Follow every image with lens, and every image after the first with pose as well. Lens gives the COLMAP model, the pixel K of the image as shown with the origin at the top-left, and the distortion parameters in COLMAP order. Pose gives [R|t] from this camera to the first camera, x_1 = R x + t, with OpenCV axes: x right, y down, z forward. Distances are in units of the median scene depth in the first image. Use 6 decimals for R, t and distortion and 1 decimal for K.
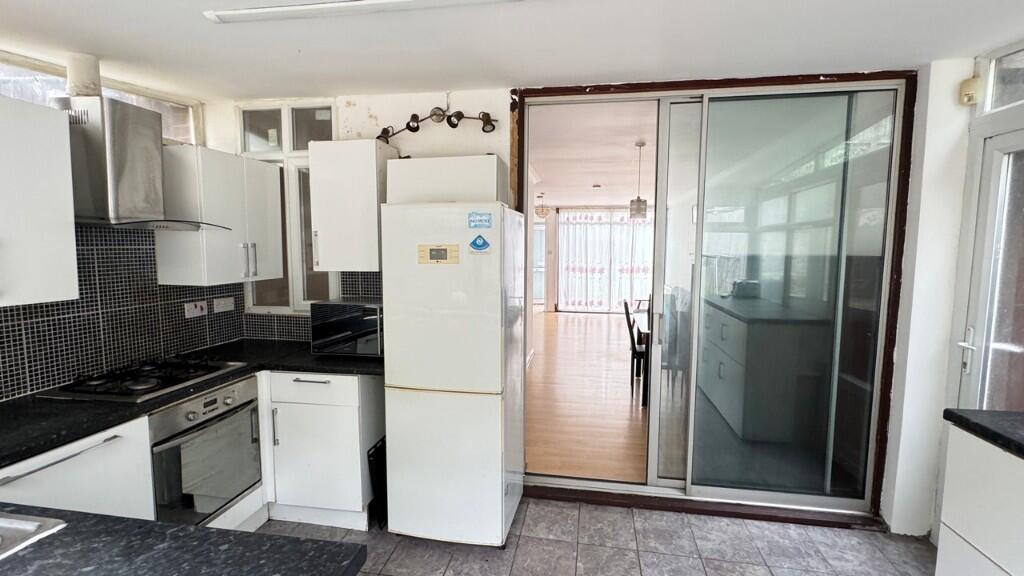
lens RADIAL K [[460.0, 0, 513.2], [0, 460.0, 289.2], [0, 0, 1]] dist [0.000442, 0.000099]
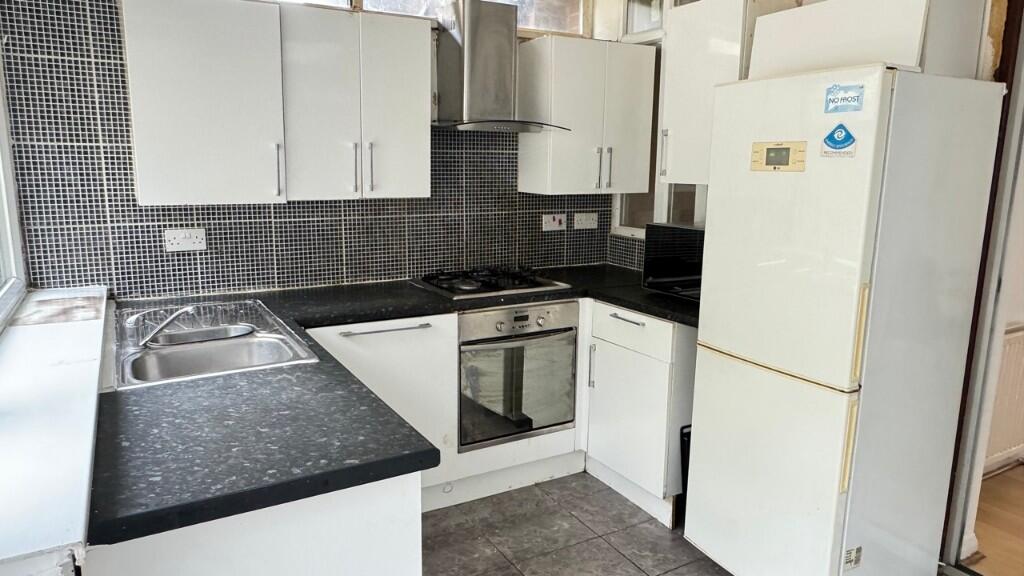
lens RADIAL K [[676.4, 0, 511.0], [0, 676.4, 286.4], [0, 0, 1]] dist [-0.008339, -0.002308]
pose [[0.629758, 0.141863, -0.763728, 0.322204], [-0.079504, 0.989790, 0.118296, 0.019651], [0.772712, -0.013778, 0.634607, 0.099131]]
